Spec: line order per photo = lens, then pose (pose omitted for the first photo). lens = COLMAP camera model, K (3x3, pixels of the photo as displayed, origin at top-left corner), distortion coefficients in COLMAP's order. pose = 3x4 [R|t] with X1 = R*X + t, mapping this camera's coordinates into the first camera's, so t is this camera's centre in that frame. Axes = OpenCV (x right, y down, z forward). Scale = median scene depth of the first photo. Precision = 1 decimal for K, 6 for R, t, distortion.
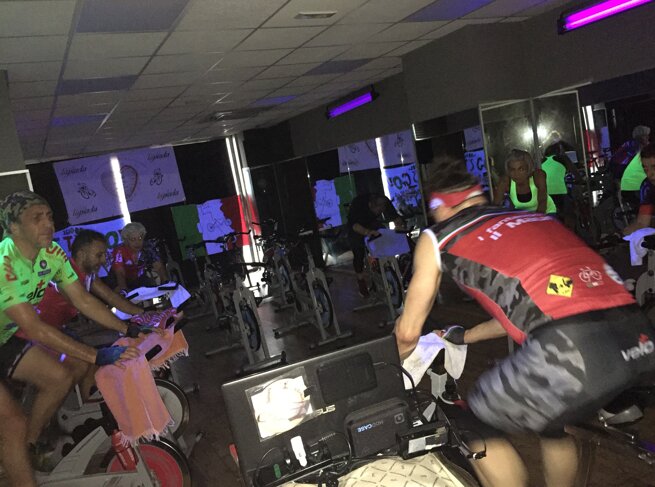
lens RADIAL K [[563.8, 0, 327.5], [0, 563.8, 243.5], [0, 0, 1]] dist [0.078360, -0.114496]
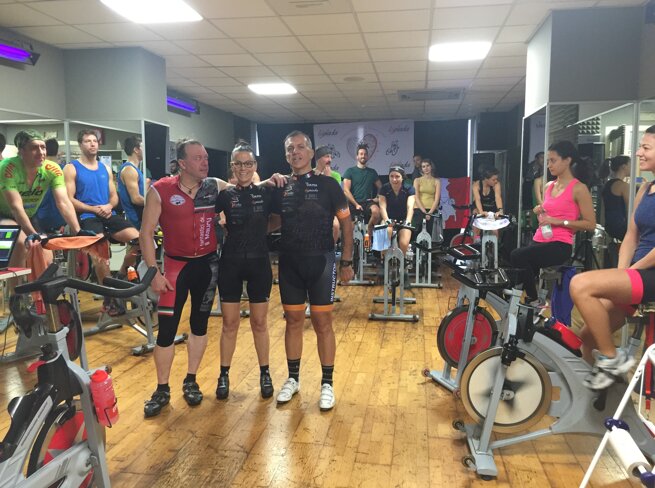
lens RADIAL K [[563.0, 0, 327.5], [0, 563.0, 244.0], [0, 0, 1]] dist [0.043857, -0.007954]
pose [[0.783919, 0.231506, -0.576087, 0.274786], [-0.208977, 0.972127, 0.106290, -0.027071], [0.584636, 0.037066, 0.810448, 0.053317]]
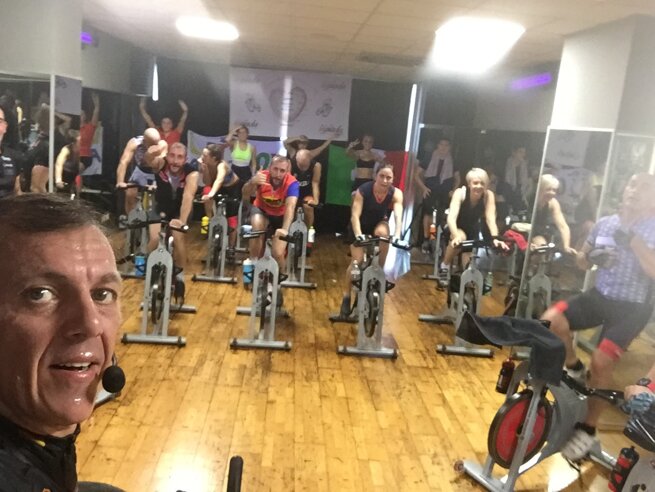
lens RADIAL K [[616.1, 0, 327.3], [0, 616.1, 248.1], [0, 0, 1]] dist [0.030529, -0.005141]
pose [[0.871546, 0.336011, -0.357077, 0.139221], [-0.301272, 0.941559, 0.150674, -0.056052], [0.386838, -0.023742, 0.921842, 0.075129]]
